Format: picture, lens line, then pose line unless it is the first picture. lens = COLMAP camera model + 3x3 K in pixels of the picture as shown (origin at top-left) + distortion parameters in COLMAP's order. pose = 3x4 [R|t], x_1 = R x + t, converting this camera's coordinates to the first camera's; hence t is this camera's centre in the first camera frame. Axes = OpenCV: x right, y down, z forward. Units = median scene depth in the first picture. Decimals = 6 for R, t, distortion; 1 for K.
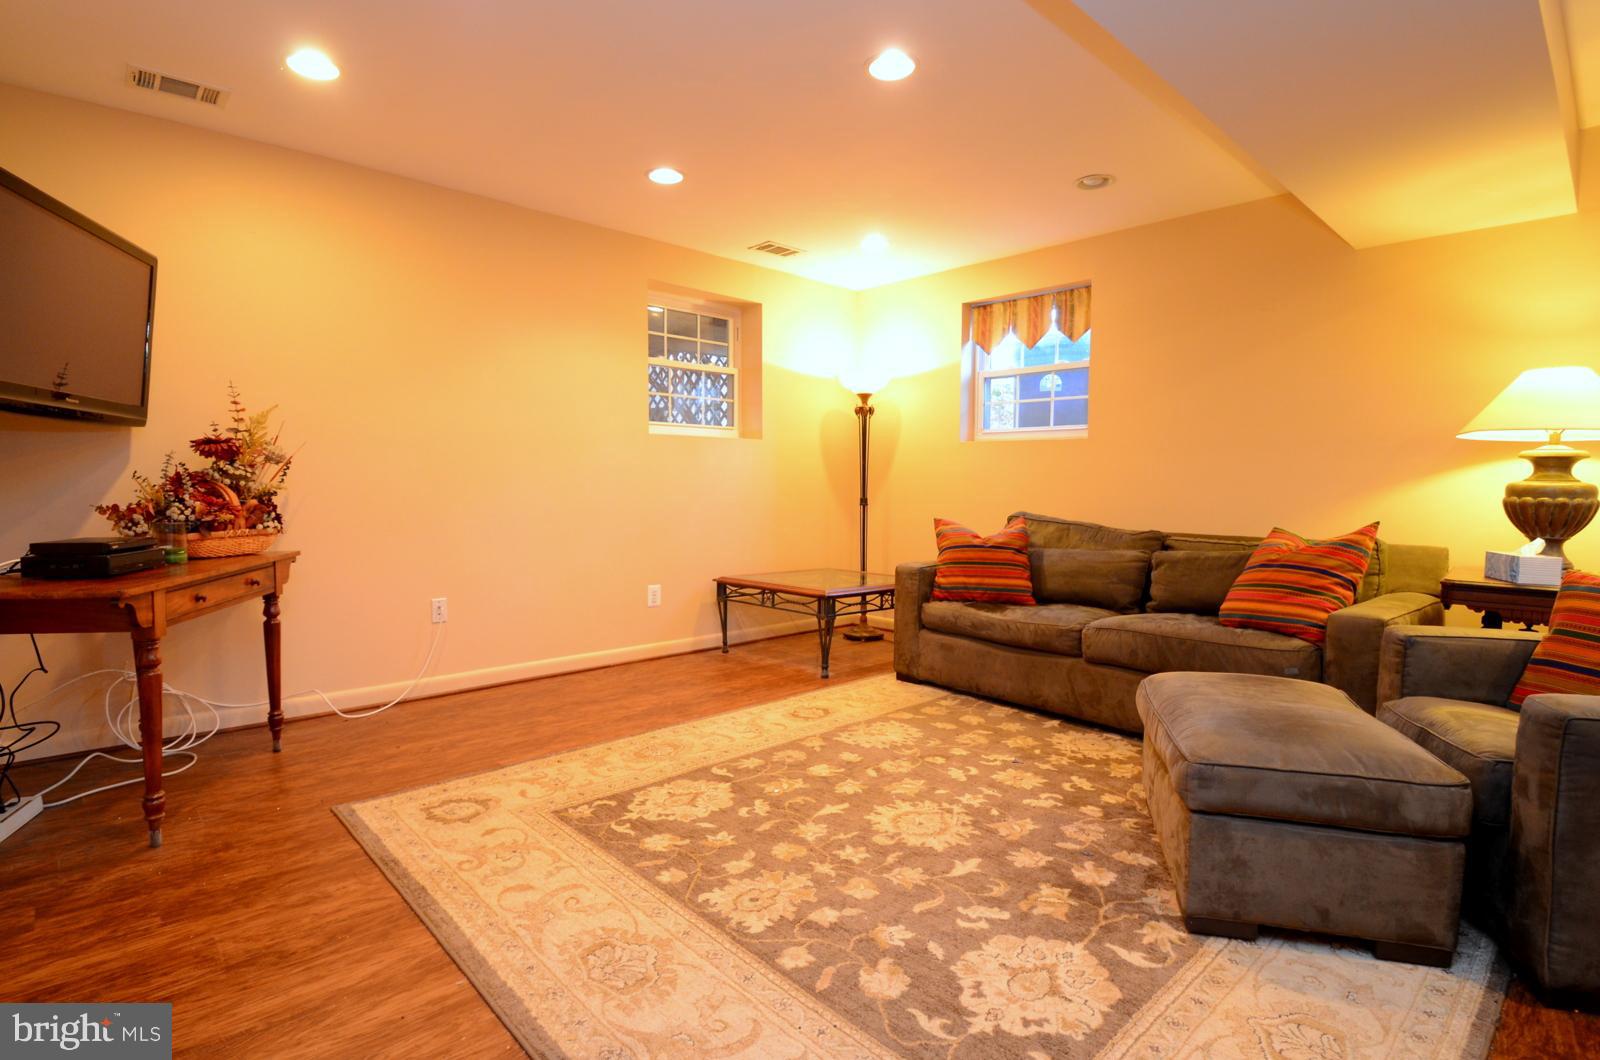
lens RADIAL K [[760.4, 0, 800.0], [0, 760.4, 530.0], [0, 0, 1]] dist [-0.000294, 0.000091]
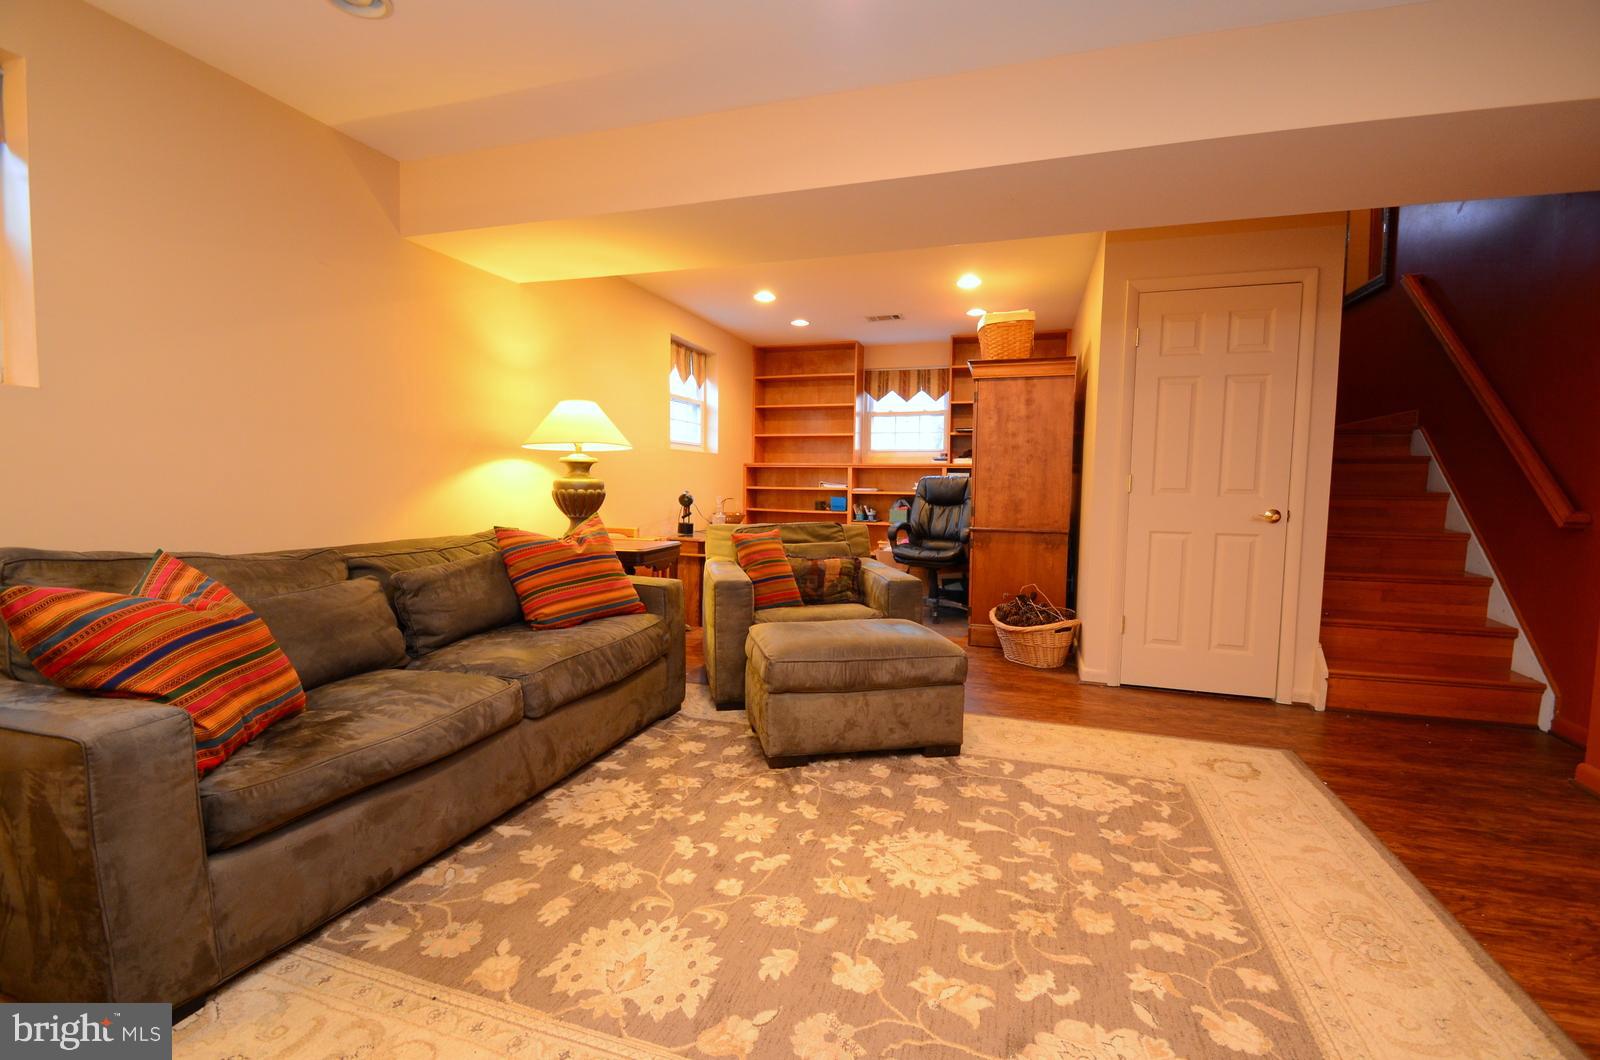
lens RADIAL K [[694.4, 0, 800.0], [0, 694.4, 530.0], [0, 0, 1]] dist [0.020336, -0.021571]
pose [[-0.475121, -0.074404, 0.876769, -0.459106], [0.039563, 0.993605, 0.105758, -0.103344], [-0.879031, 0.084935, -0.469138, 1.438732]]
